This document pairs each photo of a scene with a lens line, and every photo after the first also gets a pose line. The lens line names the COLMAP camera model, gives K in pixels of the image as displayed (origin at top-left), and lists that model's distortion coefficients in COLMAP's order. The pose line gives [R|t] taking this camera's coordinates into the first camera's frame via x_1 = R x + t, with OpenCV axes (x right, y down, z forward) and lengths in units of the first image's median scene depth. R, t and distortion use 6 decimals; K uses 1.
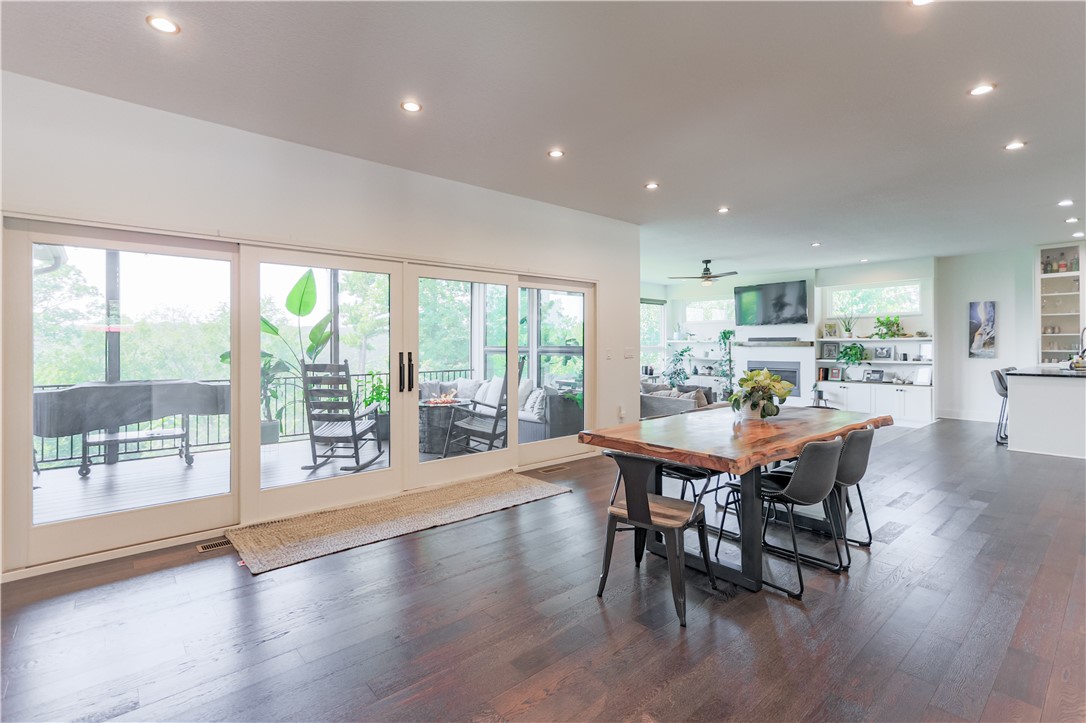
lens RADIAL K [[497.7, 0, 538.3], [0, 497.7, 351.9], [0, 0, 1]] dist [-0.012918, 0.001258]
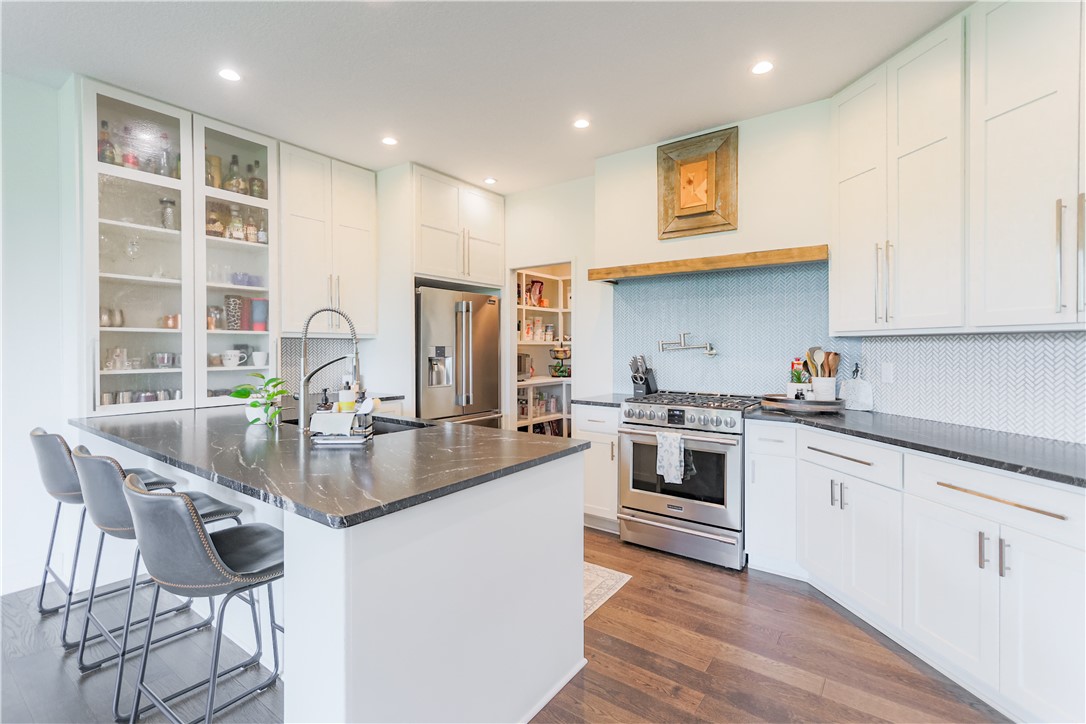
lens RADIAL K [[497.7, 0, 538.2], [0, 497.7, 353.1], [0, 0, 1]] dist [-0.012918, 0.001258]
pose [[-0.216806, -0.010214, 0.976161, 0.602256], [0.013856, 0.999812, 0.013539, -0.017644], [-0.976116, 0.016461, -0.216624, 0.764577]]
